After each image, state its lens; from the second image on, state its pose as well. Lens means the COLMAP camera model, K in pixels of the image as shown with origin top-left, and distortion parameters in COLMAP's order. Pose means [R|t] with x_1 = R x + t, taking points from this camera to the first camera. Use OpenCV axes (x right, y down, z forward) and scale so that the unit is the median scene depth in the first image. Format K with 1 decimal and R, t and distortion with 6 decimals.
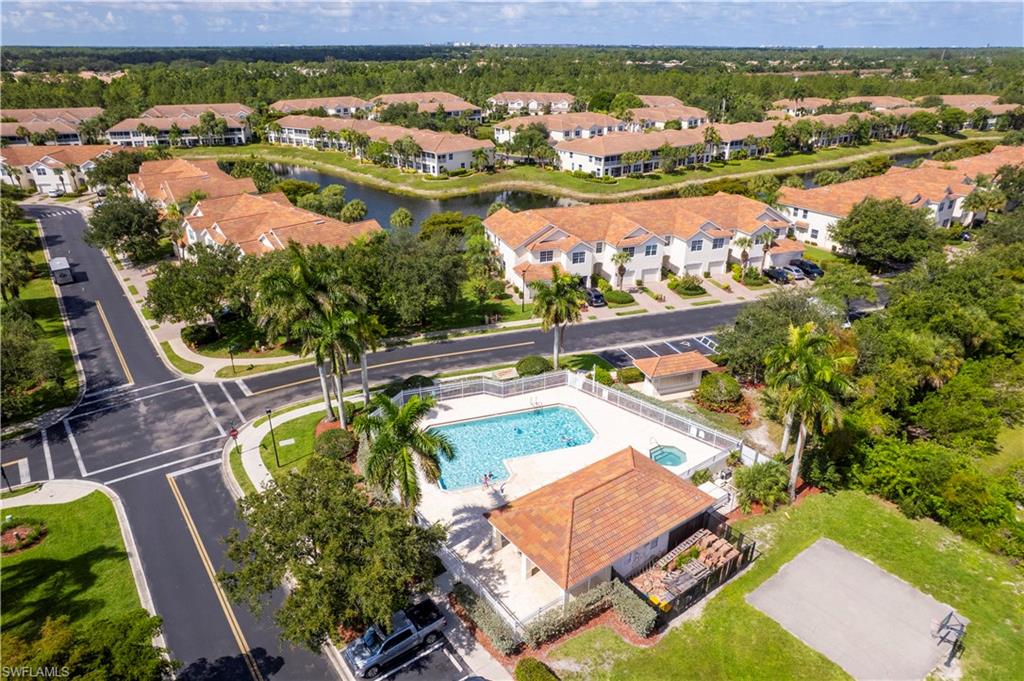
lens RADIAL K [[669.0, 0, 508.1], [0, 669.0, 346.6], [0, 0, 1]] dist [-0.070872, 0.058572]
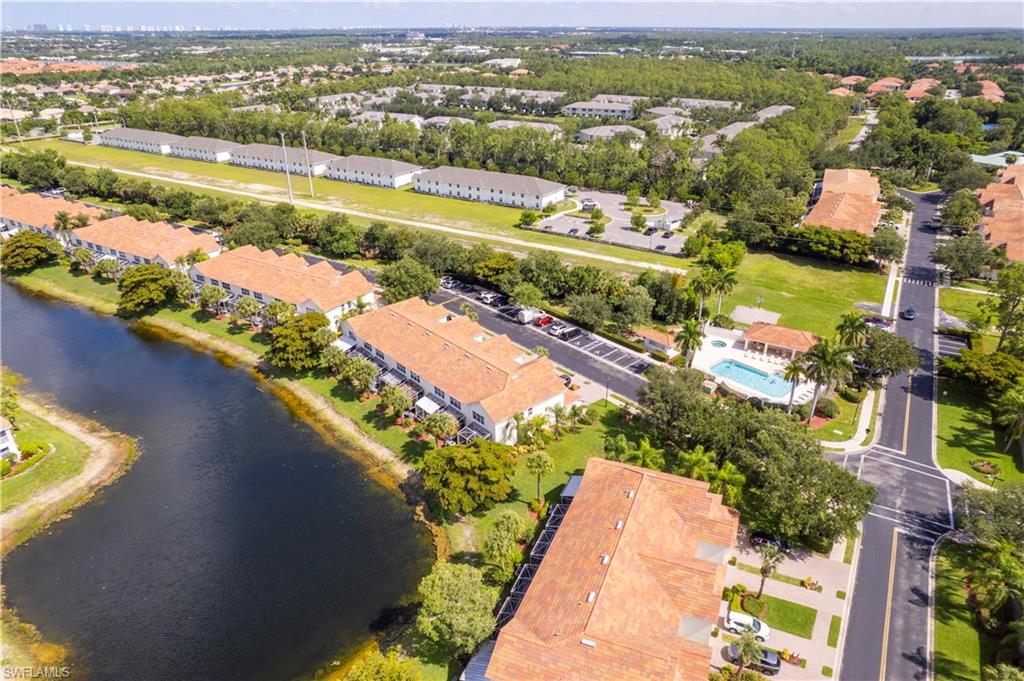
lens RADIAL K [[669.0, 0, 506.8], [0, 669.0, 338.2], [0, 0, 1]] dist [-0.070872, 0.058572]
pose [[-0.394467, -0.393877, 0.830214, -0.473578], [0.382270, 0.751250, 0.538046, -0.471652], [-0.835623, 0.529607, -0.145776, 0.649812]]
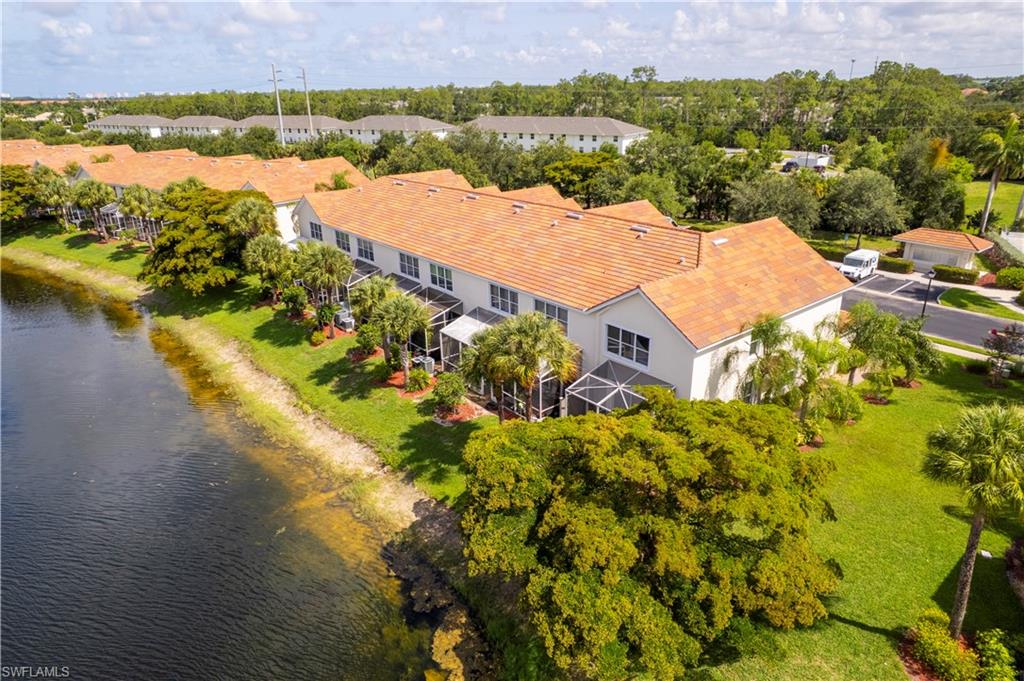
lens RADIAL K [[669.0, 0, 503.7], [0, 669.0, 342.1], [0, 0, 1]] dist [-0.070872, 0.058572]
pose [[-0.348913, -0.332315, 0.876257, -0.160702], [0.407363, 0.788282, 0.461157, -0.217293], [-0.843988, 0.517859, -0.139669, 0.679500]]
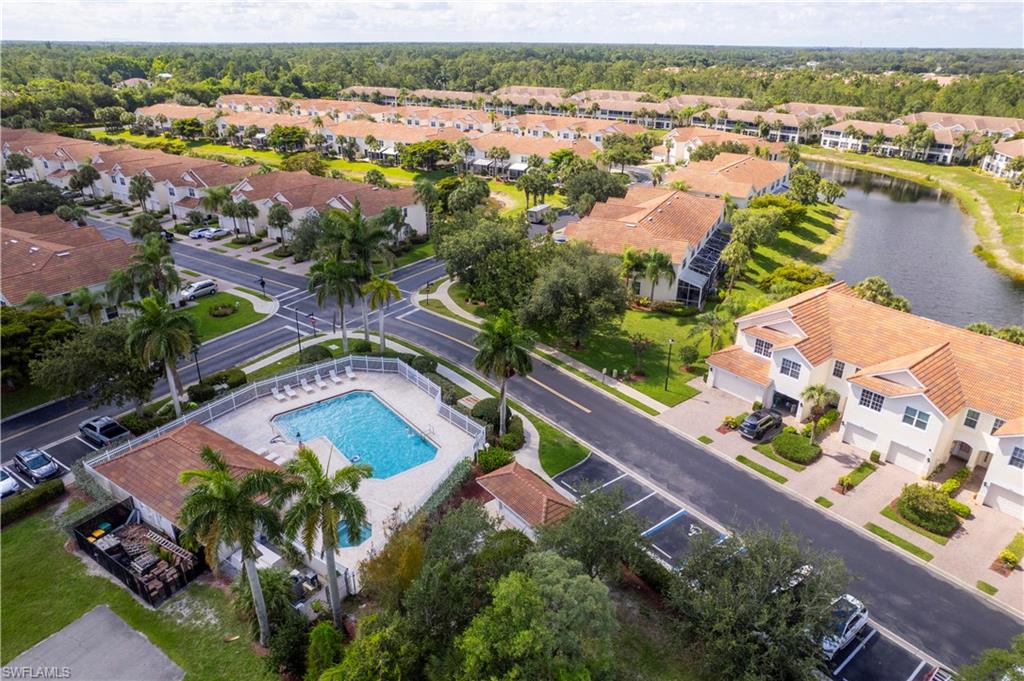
lens RADIAL K [[669.0, 0, 504.3], [0, 669.0, 343.2], [0, 0, 1]] dist [-0.070872, 0.058572]
pose [[0.326973, 0.394154, -0.858913, 0.307975], [-0.399360, 0.881359, 0.252425, -0.112036], [0.856505, 0.260480, 0.445590, 0.240242]]
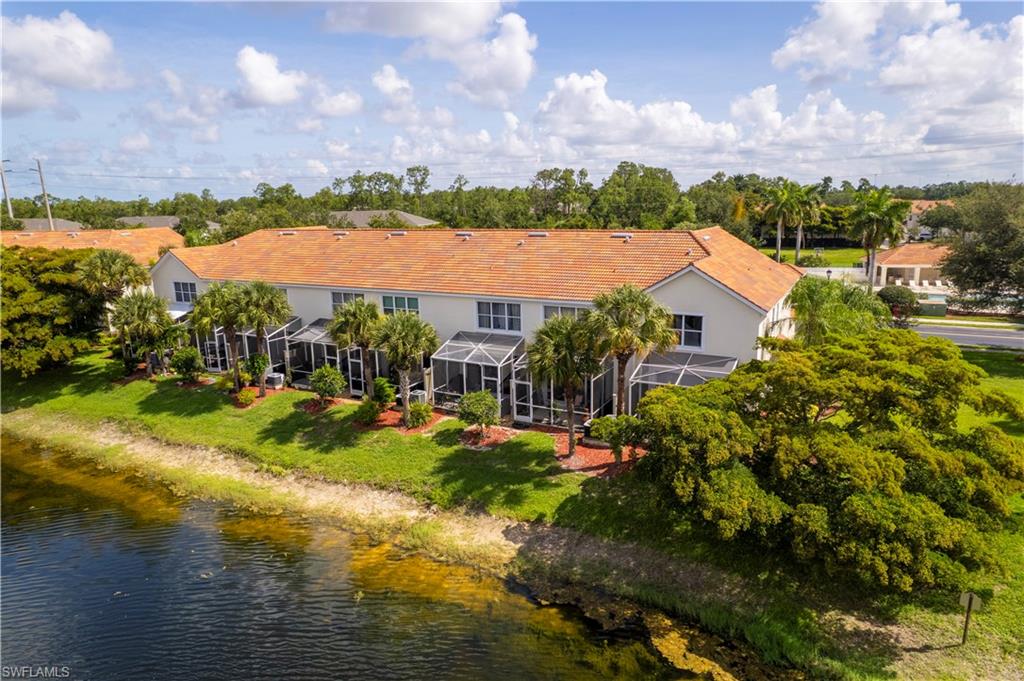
lens RADIAL K [[669.0, 0, 522.2], [0, 669.0, 340.0], [0, 0, 1]] dist [-0.070872, 0.058572]
pose [[-0.687607, -0.140142, 0.712430, -0.109550], [0.319451, 0.822739, 0.470162, -0.213517], [-0.652033, 0.550873, -0.520953, 0.752163]]
